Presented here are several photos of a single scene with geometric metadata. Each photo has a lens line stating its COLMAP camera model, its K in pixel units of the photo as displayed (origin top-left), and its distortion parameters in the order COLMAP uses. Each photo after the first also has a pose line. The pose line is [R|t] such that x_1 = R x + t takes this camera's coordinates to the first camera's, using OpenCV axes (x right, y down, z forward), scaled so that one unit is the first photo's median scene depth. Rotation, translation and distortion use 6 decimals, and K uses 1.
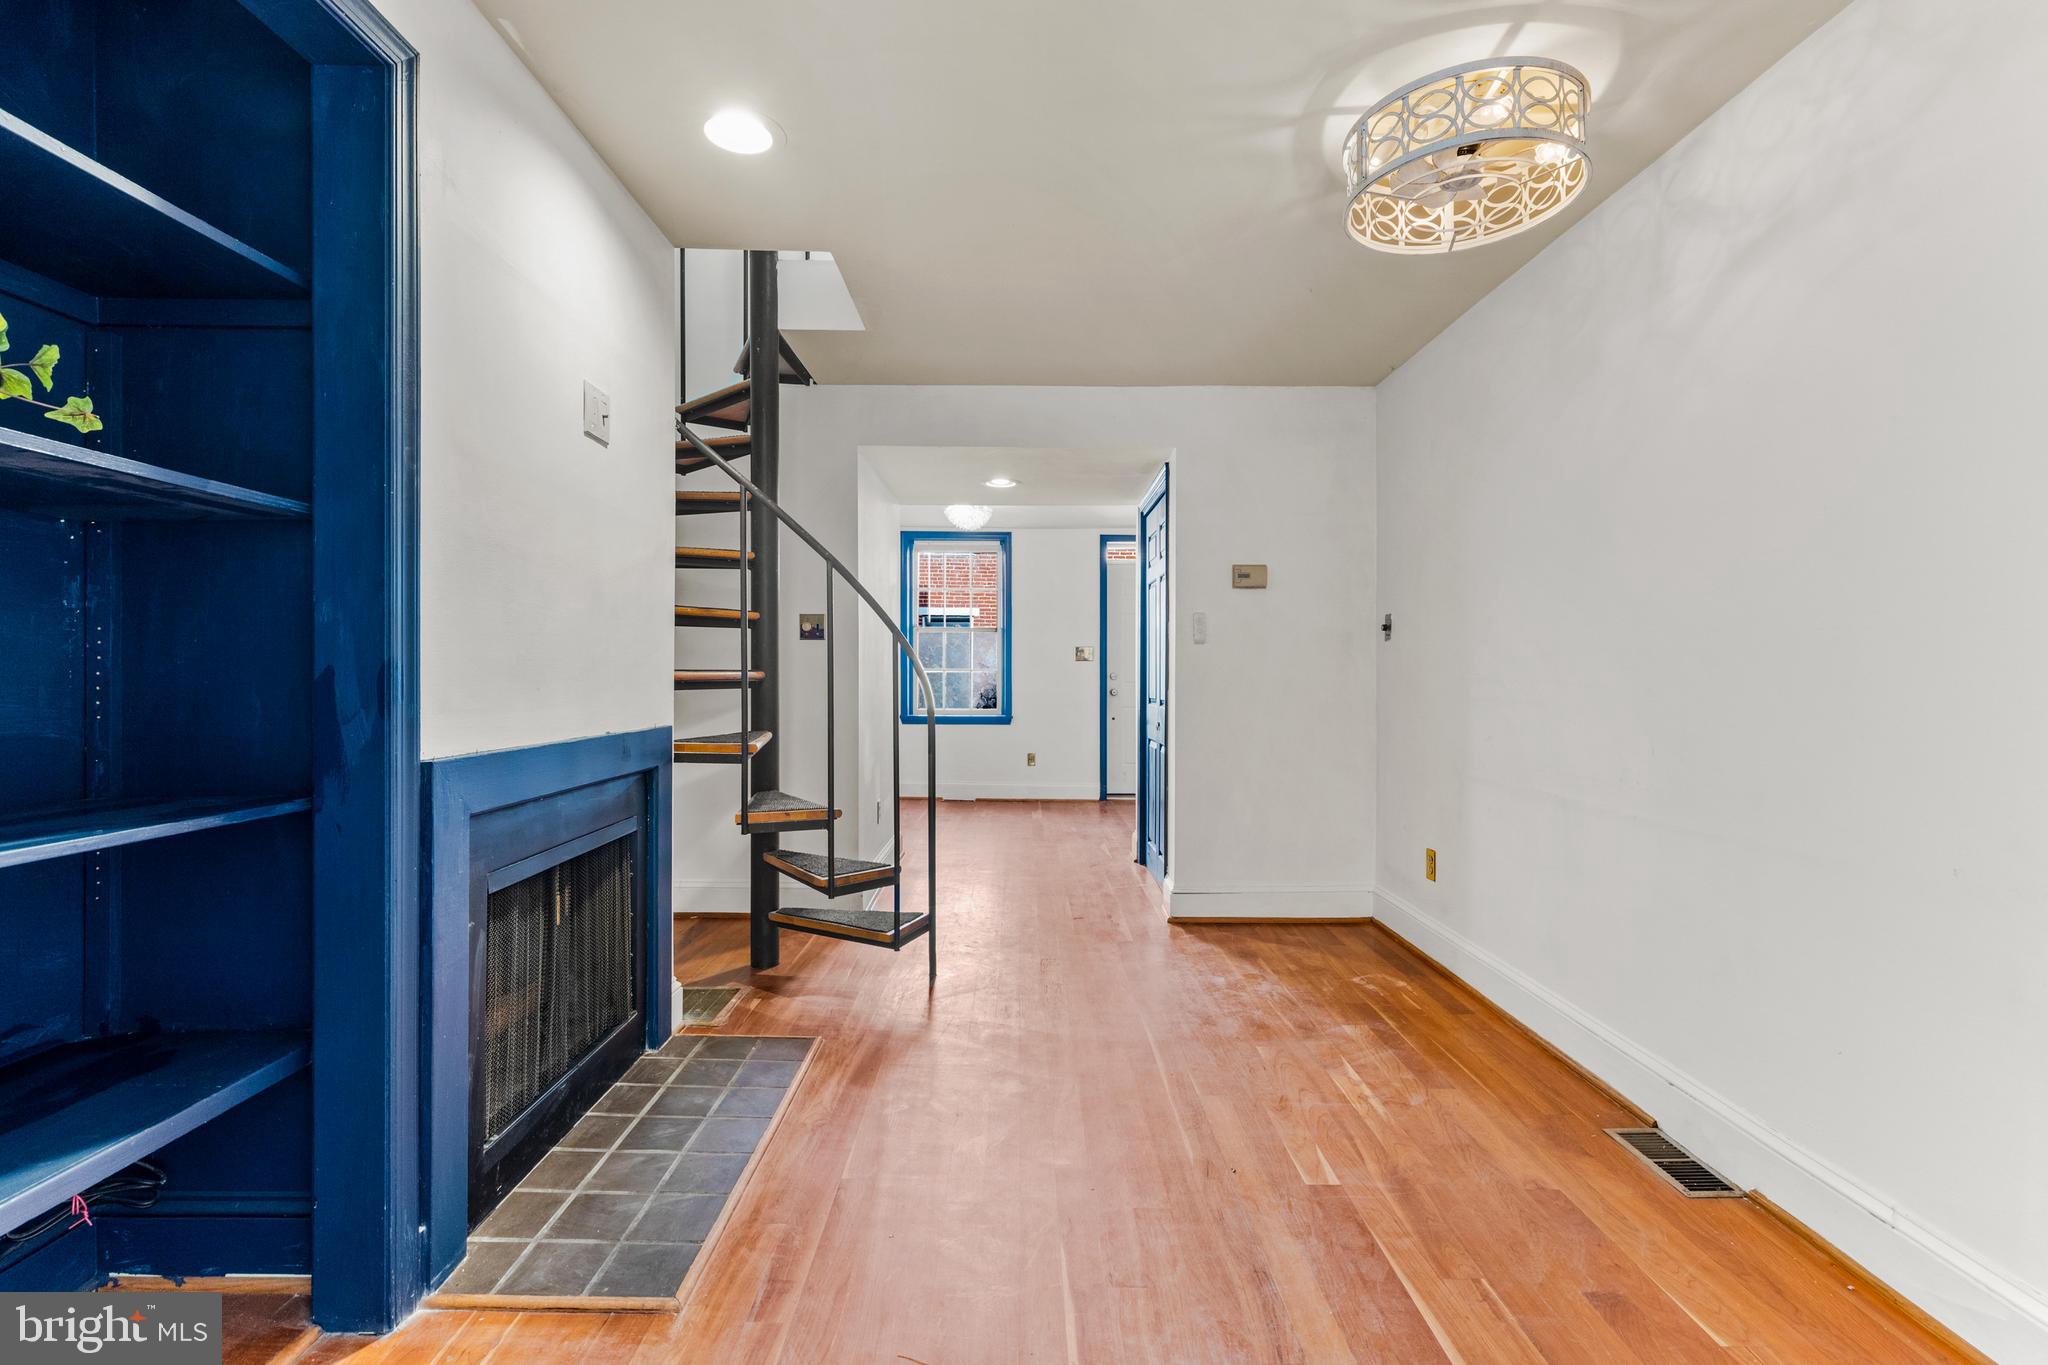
lens RADIAL K [[906.8, 0, 1024.0], [0, 906.8, 682.5], [0, 0, 1]] dist [0.008120, -0.003444]
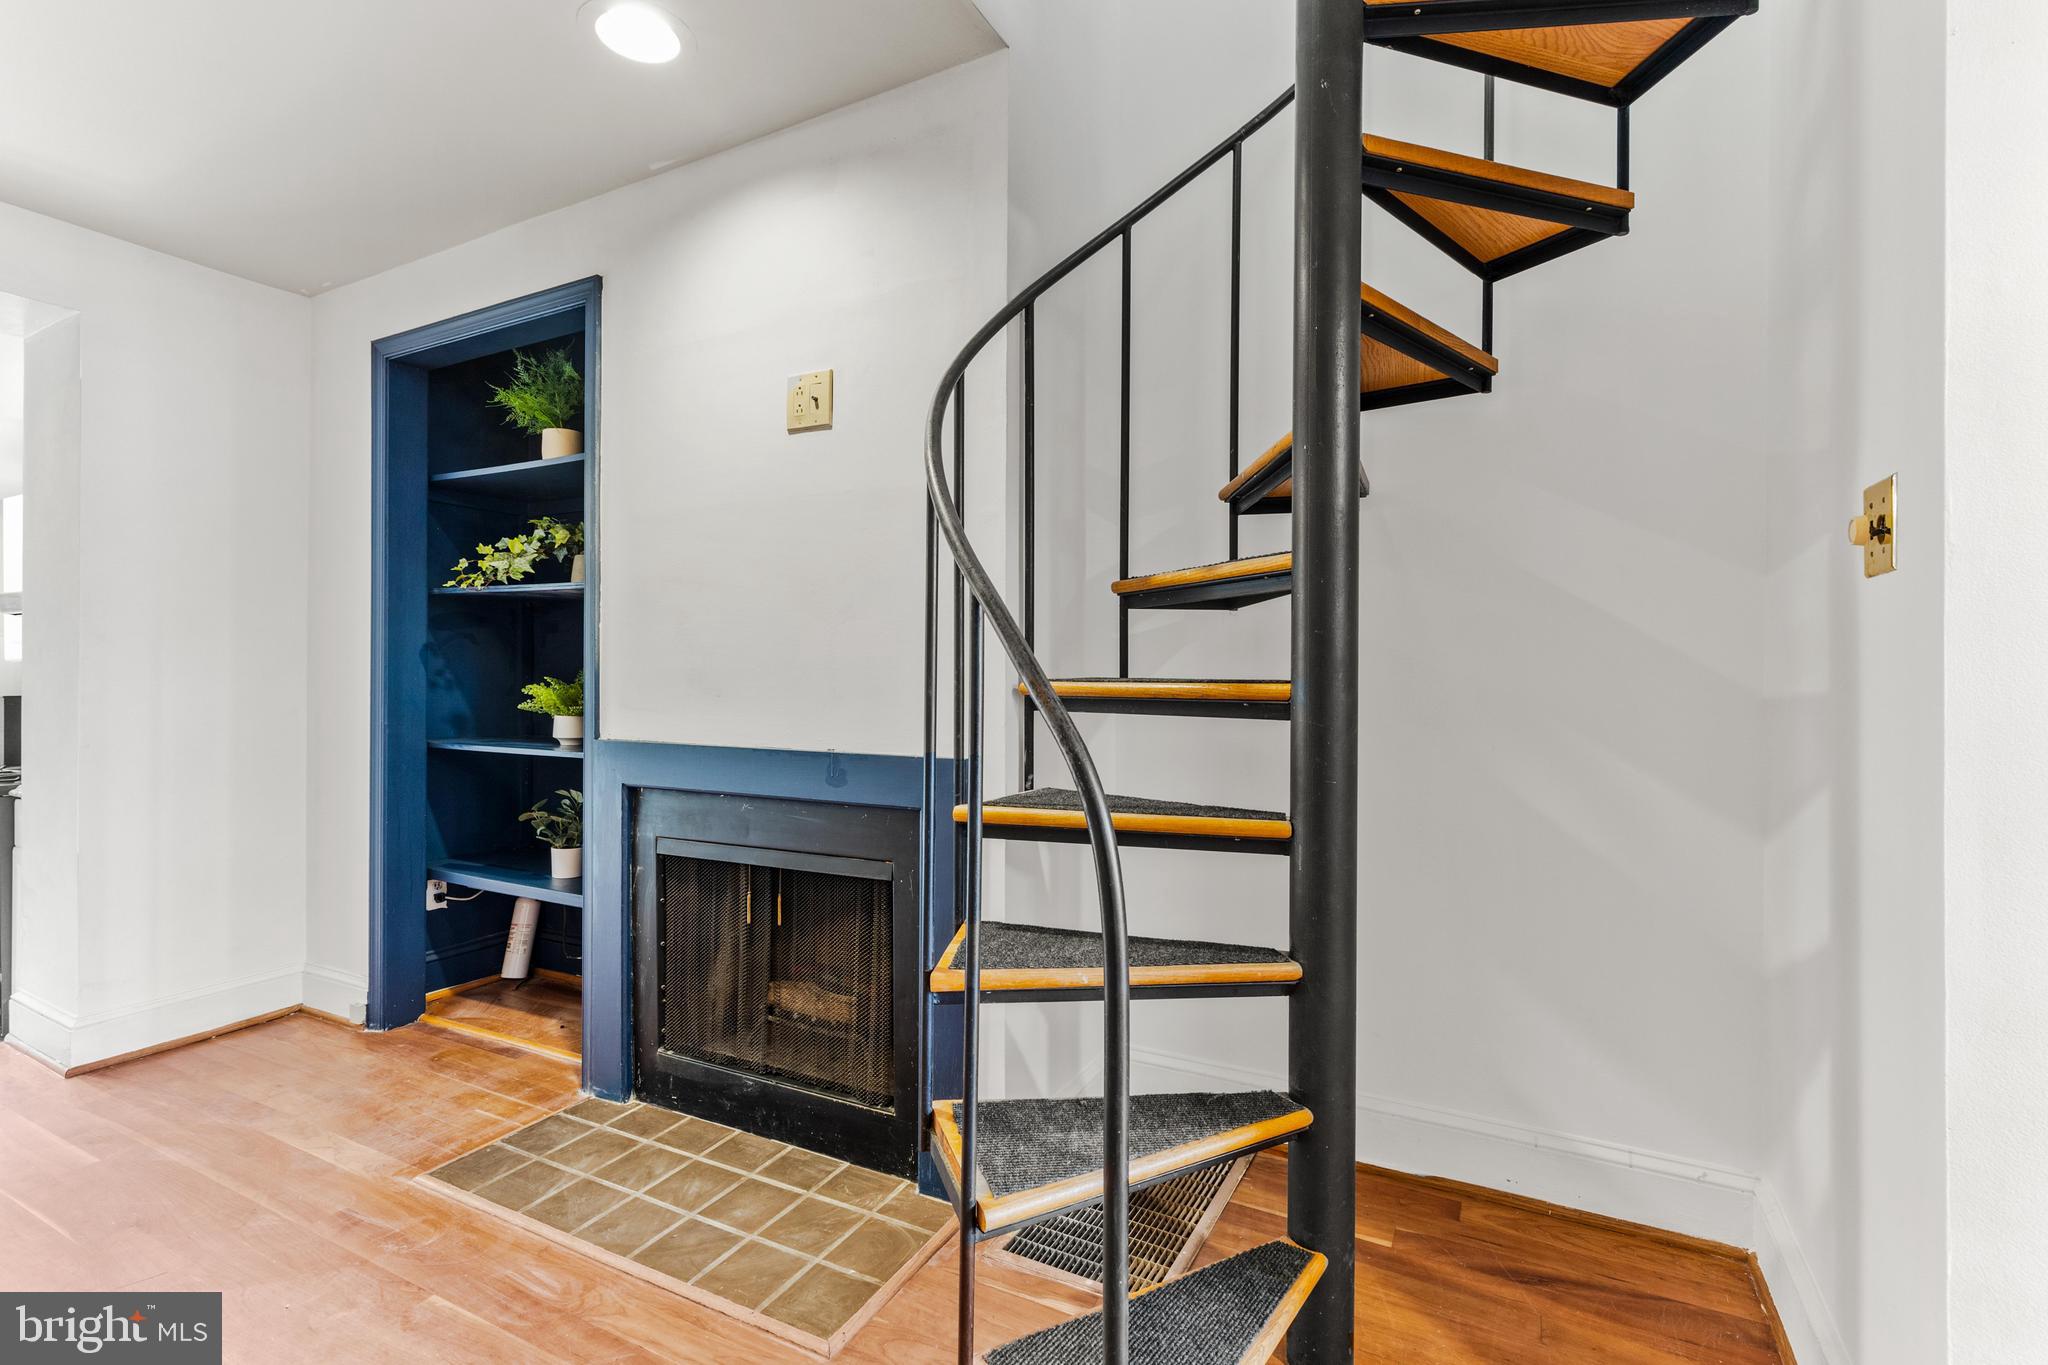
lens RADIAL K [[906.8, 0, 1024.0], [0, 906.8, 682.5], [0, 0, 1]] dist [0.008120, -0.003444]
pose [[-0.464697, 0.000066, -0.885470, 0.270597], [-0.013535, 0.999883, 0.007178, -0.021854], [0.885366, 0.015320, -0.464641, 1.800439]]
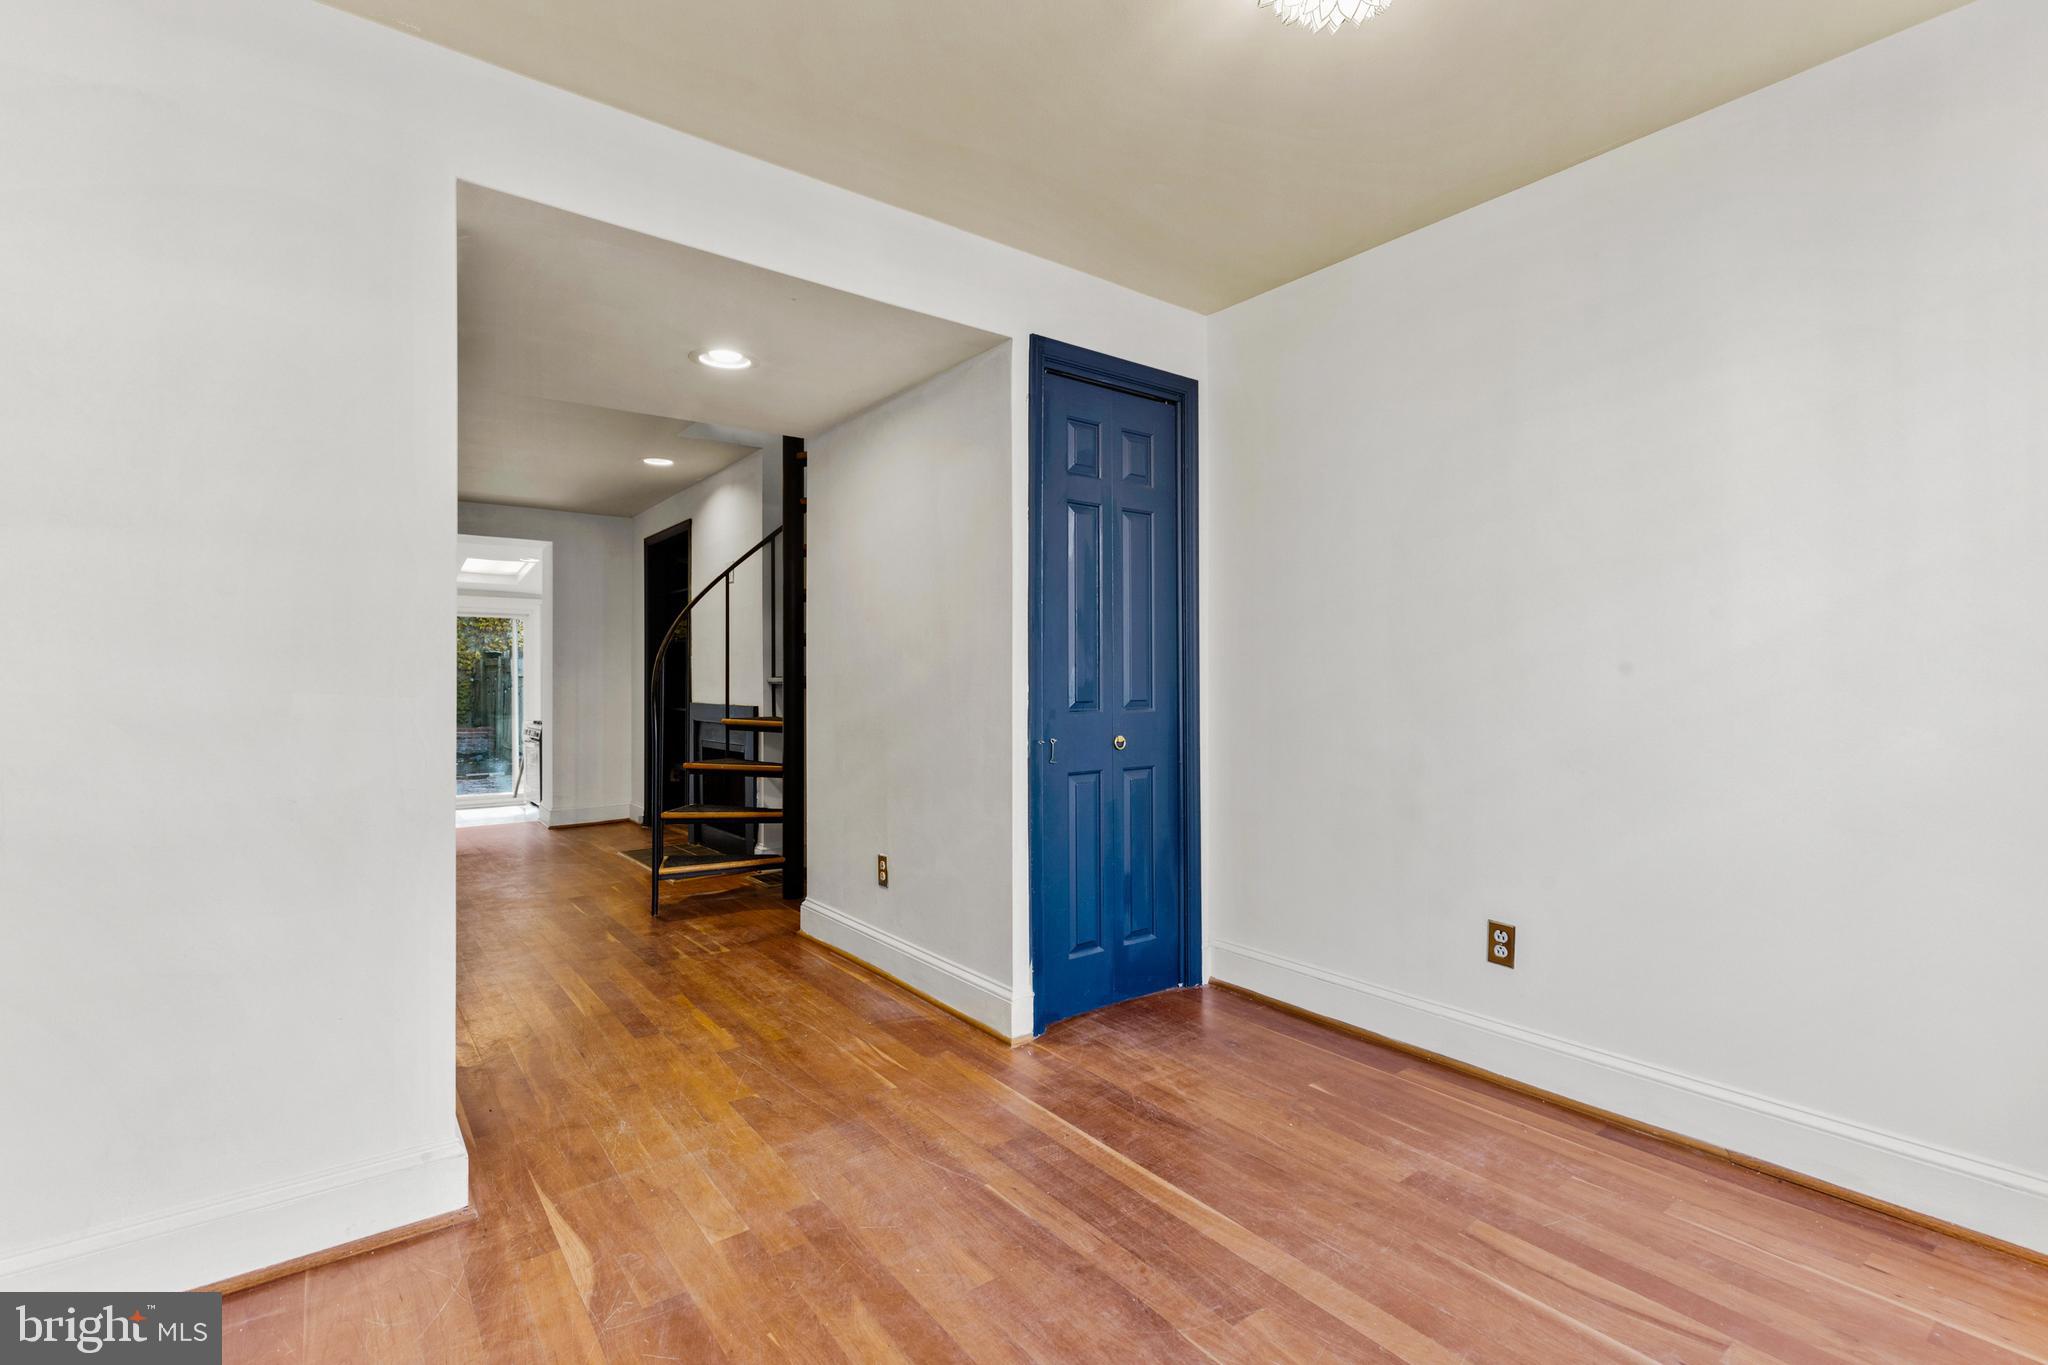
lens RADIAL K [[906.8, 0, 1024.0], [0, 906.8, 682.5], [0, 0, 1]] dist [0.008120, -0.003444]
pose [[-0.787339, -0.005818, -0.616493, 0.465332], [-0.008858, 0.999959, 0.001875, -0.006347], [0.616457, 0.006937, -0.787358, 3.815493]]
